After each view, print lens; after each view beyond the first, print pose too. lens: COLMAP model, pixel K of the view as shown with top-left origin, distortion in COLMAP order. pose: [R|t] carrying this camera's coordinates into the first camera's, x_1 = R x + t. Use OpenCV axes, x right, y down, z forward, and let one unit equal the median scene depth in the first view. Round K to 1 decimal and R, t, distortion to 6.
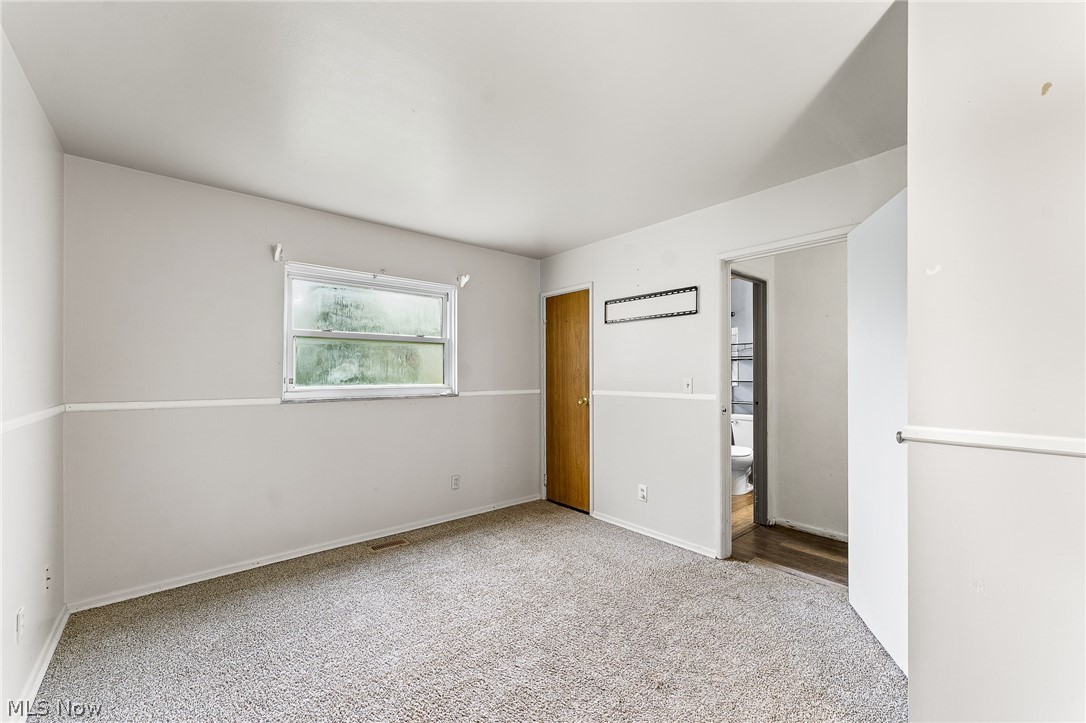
lens RADIAL K [[436.8, 0, 543.8], [0, 436.8, 358.8], [0, 0, 1]] dist [-0.000225, 0.000320]
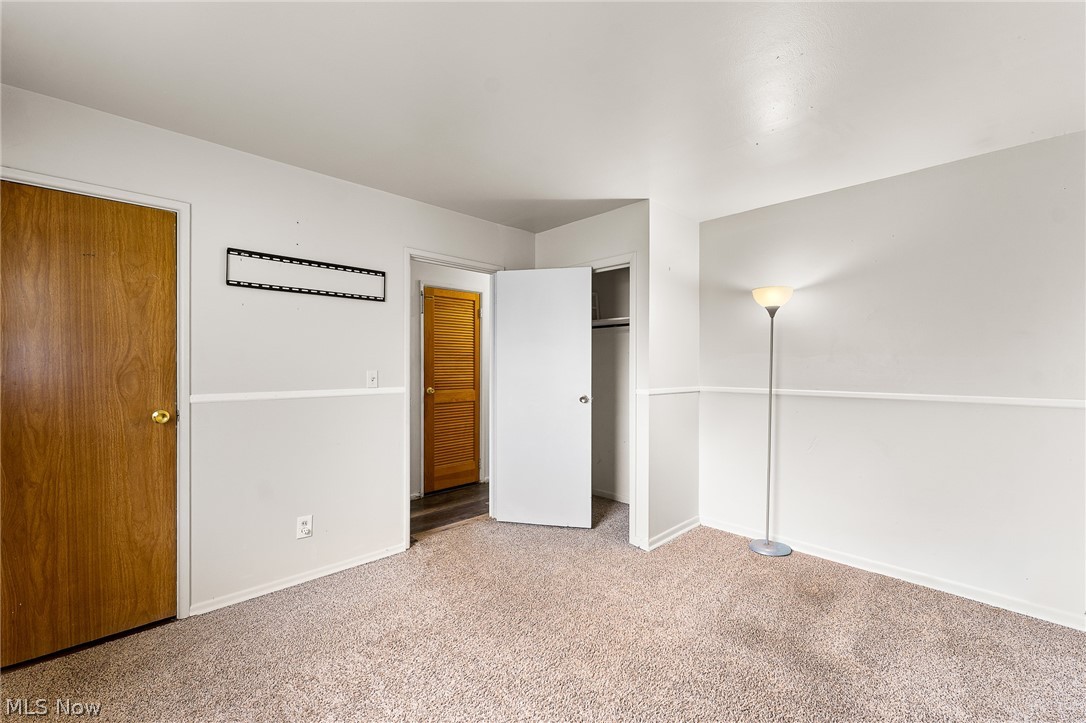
lens RADIAL K [[436.8, 0, 543.8], [0, 436.8, 358.8], [0, 0, 1]] dist [-0.000225, 0.000320]
pose [[-0.053949, 0.022650, 0.998287, -0.483428], [-0.029963, 0.999256, -0.024292, 0.025239], [-0.998094, -0.031222, -0.053231, 0.573621]]
